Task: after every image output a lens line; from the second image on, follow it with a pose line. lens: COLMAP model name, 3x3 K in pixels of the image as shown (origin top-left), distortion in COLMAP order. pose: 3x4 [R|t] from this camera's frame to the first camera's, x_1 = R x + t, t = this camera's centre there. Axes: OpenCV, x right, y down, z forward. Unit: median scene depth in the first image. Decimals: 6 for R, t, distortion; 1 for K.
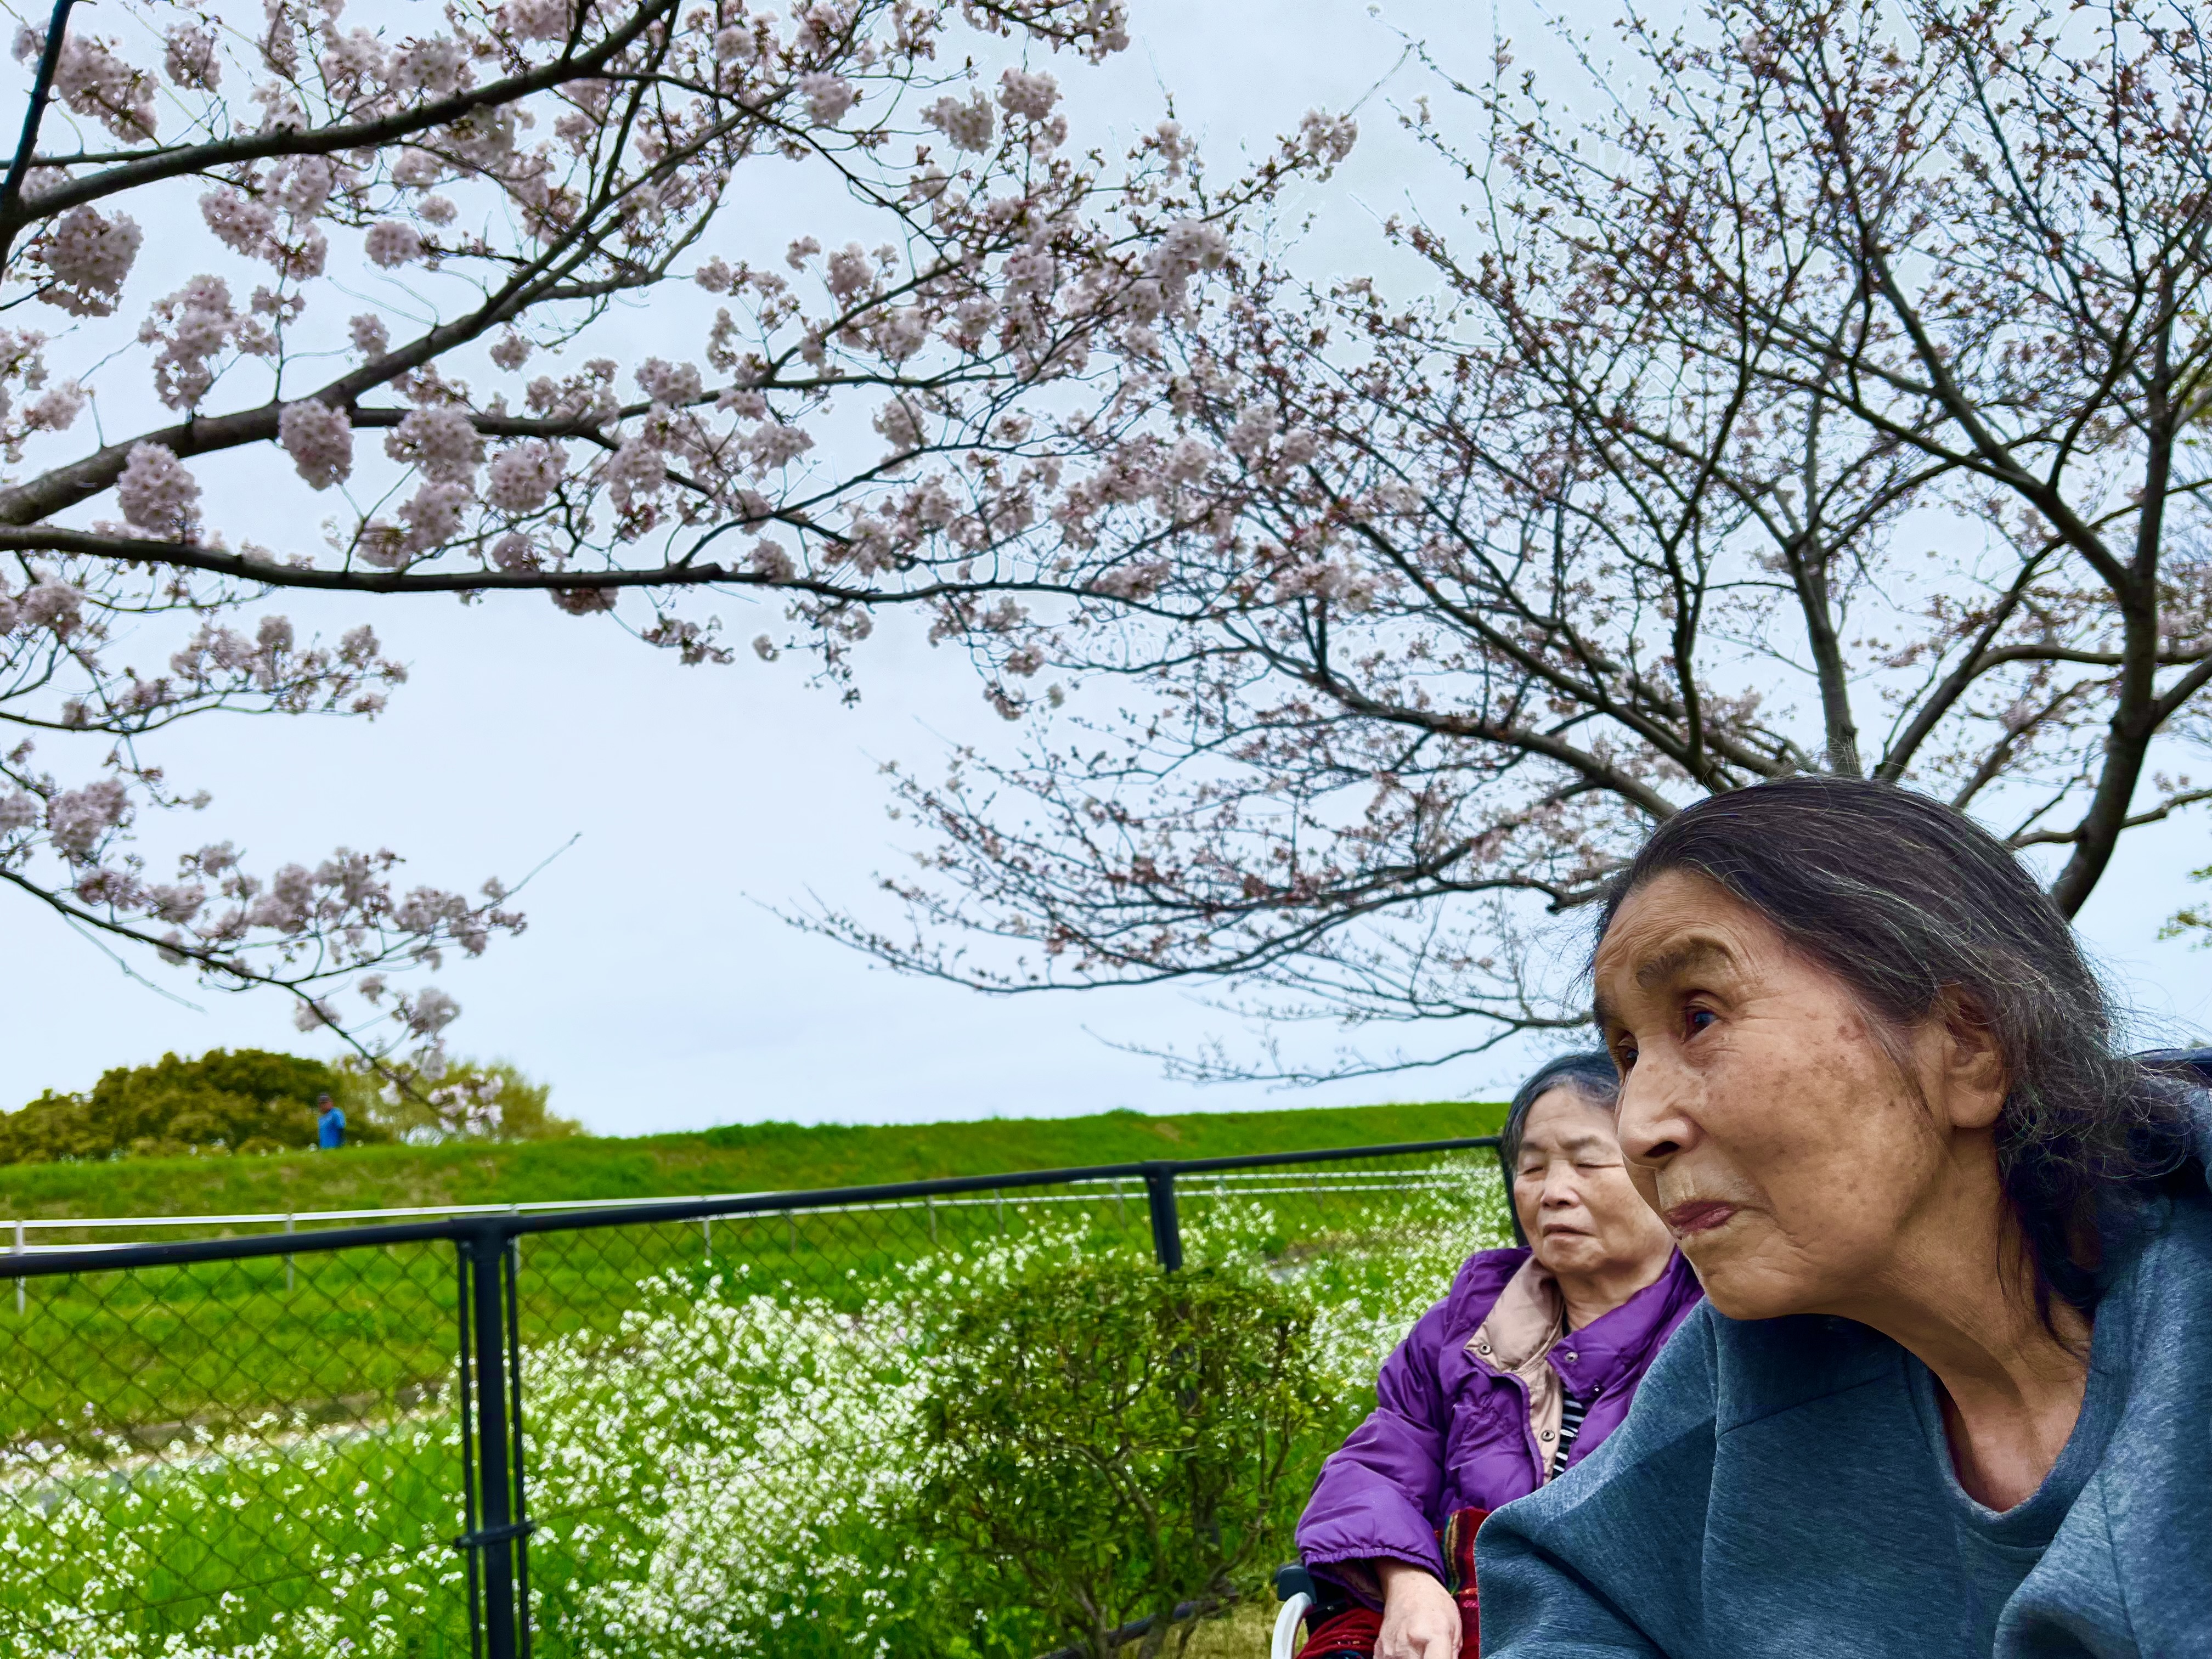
lens RADIAL K [[1701.1, 0, 1106.0], [0, 1701.1, 829.5], [0, 0, 1]] dist [0.085721, -0.128575]
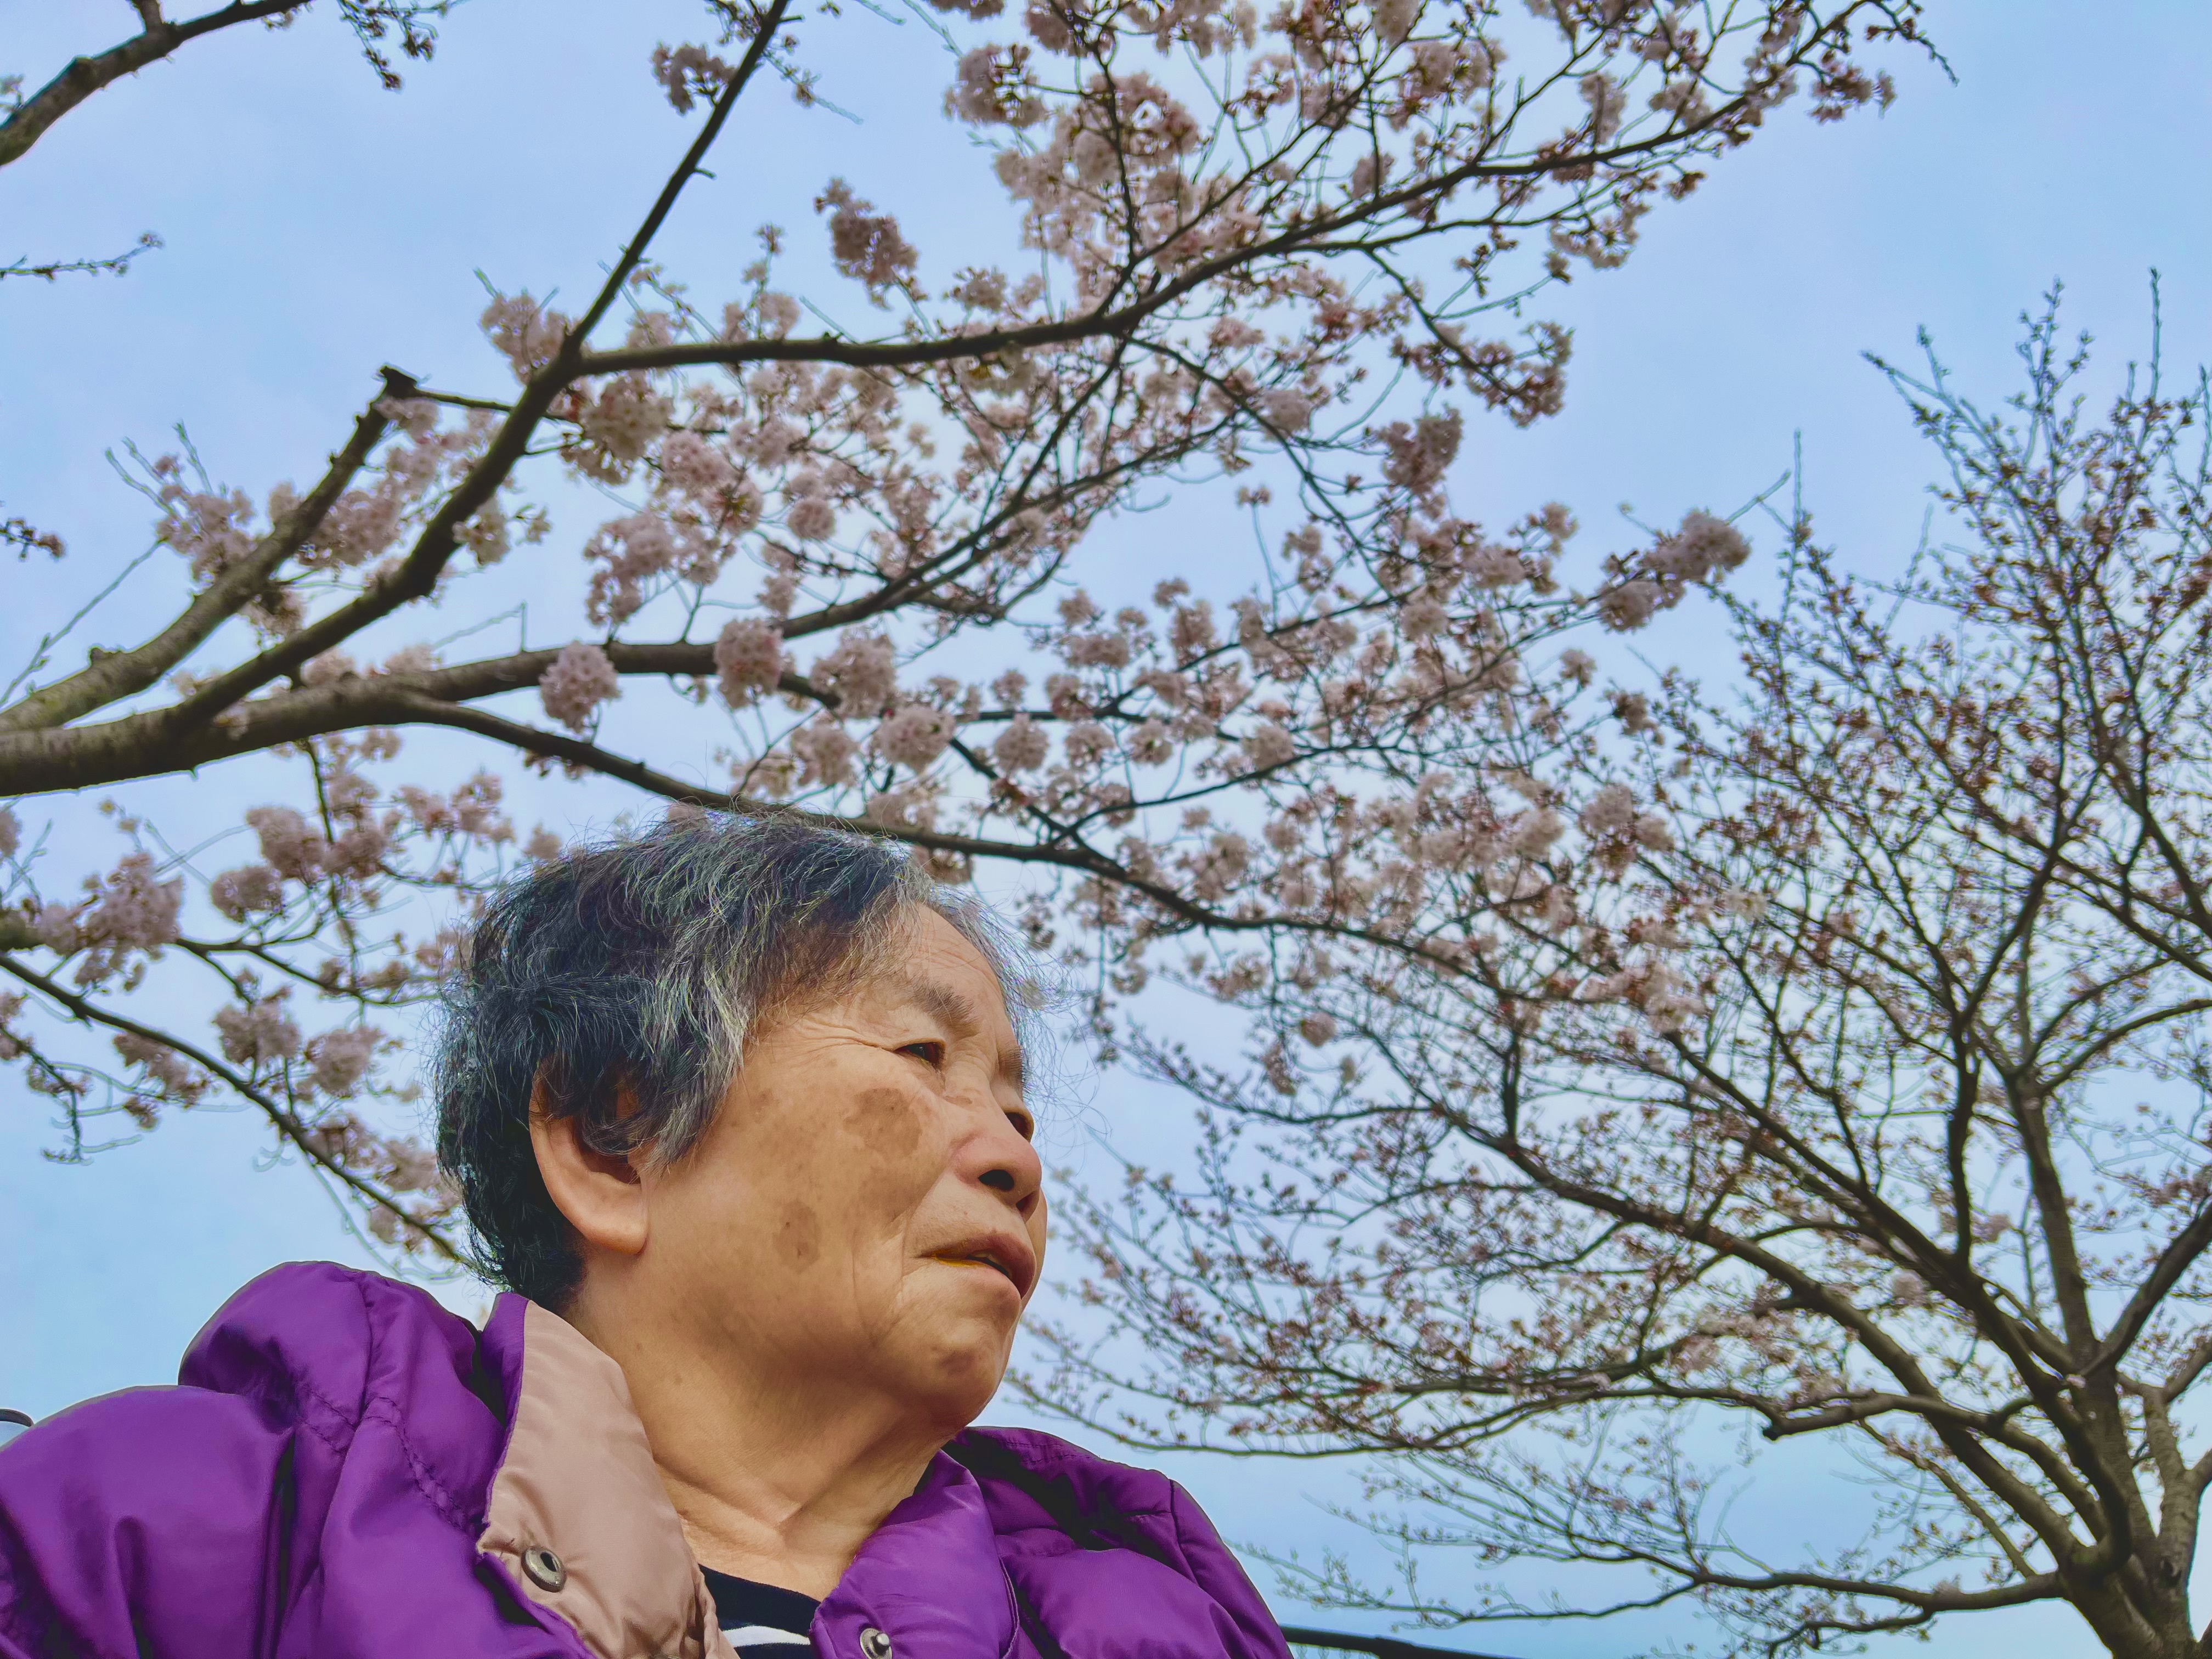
lens RADIAL K [[1693.2, 0, 1106.0], [0, 1693.2, 829.5], [0, 0, 1]] dist [0.079382, -0.112966]
pose [[0.991868, 0.113953, -0.056689, -0.115472], [-0.125453, 0.950421, -0.284538, 0.074156], [0.021455, 0.289336, 0.956987, 0.059790]]
